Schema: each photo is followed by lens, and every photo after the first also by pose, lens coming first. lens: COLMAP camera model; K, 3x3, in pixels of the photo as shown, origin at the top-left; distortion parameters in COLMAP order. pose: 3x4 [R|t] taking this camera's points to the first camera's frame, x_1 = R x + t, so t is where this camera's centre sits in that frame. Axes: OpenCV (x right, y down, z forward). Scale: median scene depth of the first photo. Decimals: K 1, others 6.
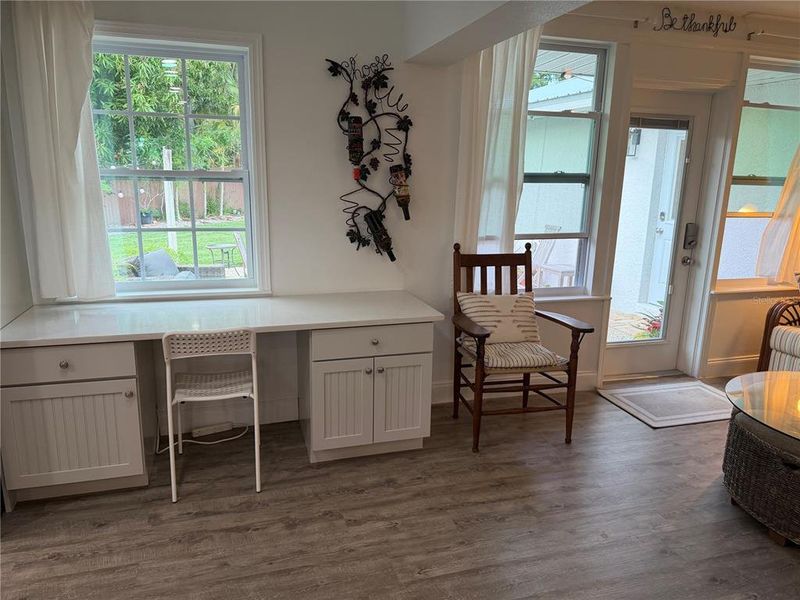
lens RADIAL K [[550.9, 0, 394.4], [0, 550.9, 299.3], [0, 0, 1]] dist [0.093203, -0.125725]
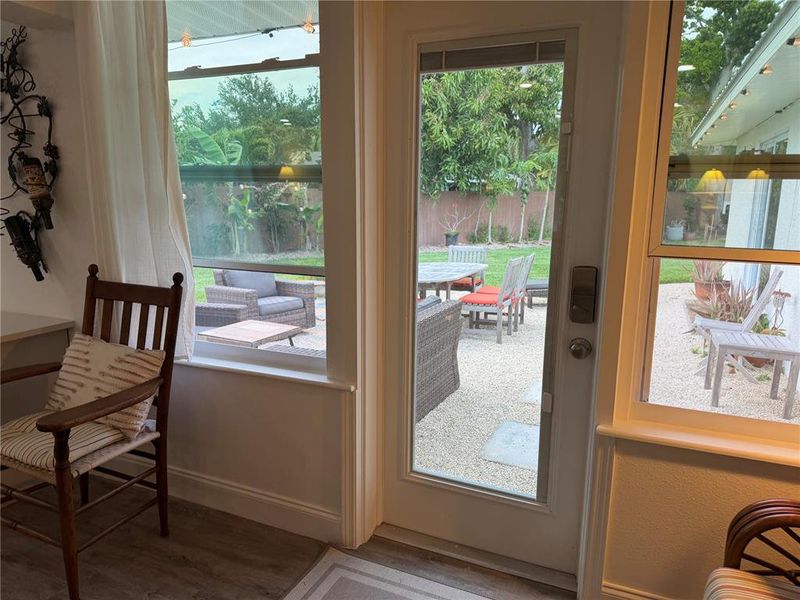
lens RADIAL K [[550.9, 0, 394.4], [0, 550.9, 299.3], [0, 0, 1]] dist [0.093203, -0.125725]
pose [[0.760056, 0.106354, -0.641095, 0.852891], [-0.132973, 0.991097, 0.006770, -0.110905], [0.636107, 0.080103, 0.767432, 0.679505]]
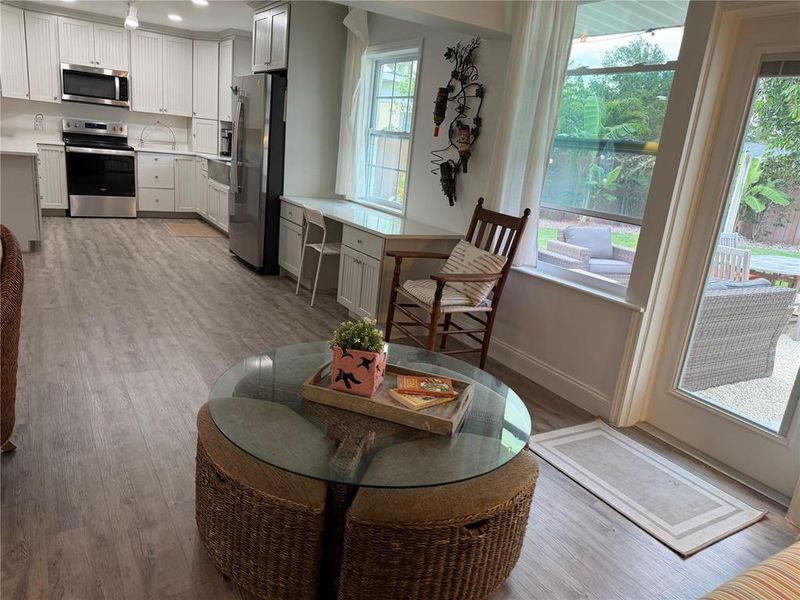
lens RADIAL K [[564.4, 0, 396.8], [0, 564.4, 303.7], [0, 0, 1]] dist [0.096129, -0.137711]
pose [[0.256640, 0.268491, -0.928466, 1.135965], [-0.300371, 0.935228, 0.187420, -0.062329], [0.918647, 0.230785, 0.320663, 0.510809]]
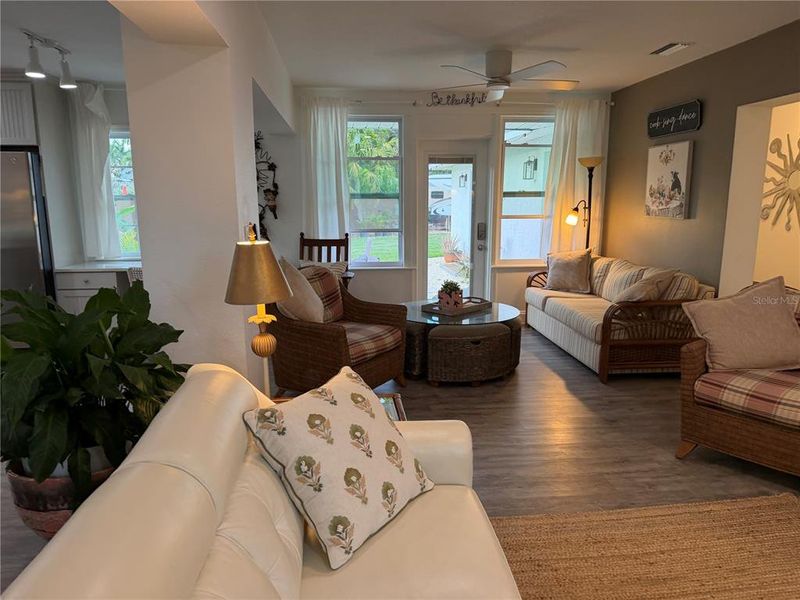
lens RADIAL K [[550.9, 0, 394.4], [0, 550.9, 299.3], [0, 0, 1]] dist [0.093203, -0.125725]
pose [[0.981362, 0.013838, -0.191670, 0.715432], [-0.021771, 0.998988, -0.039349, 0.170821], [0.190932, 0.042788, 0.980670, -0.651462]]
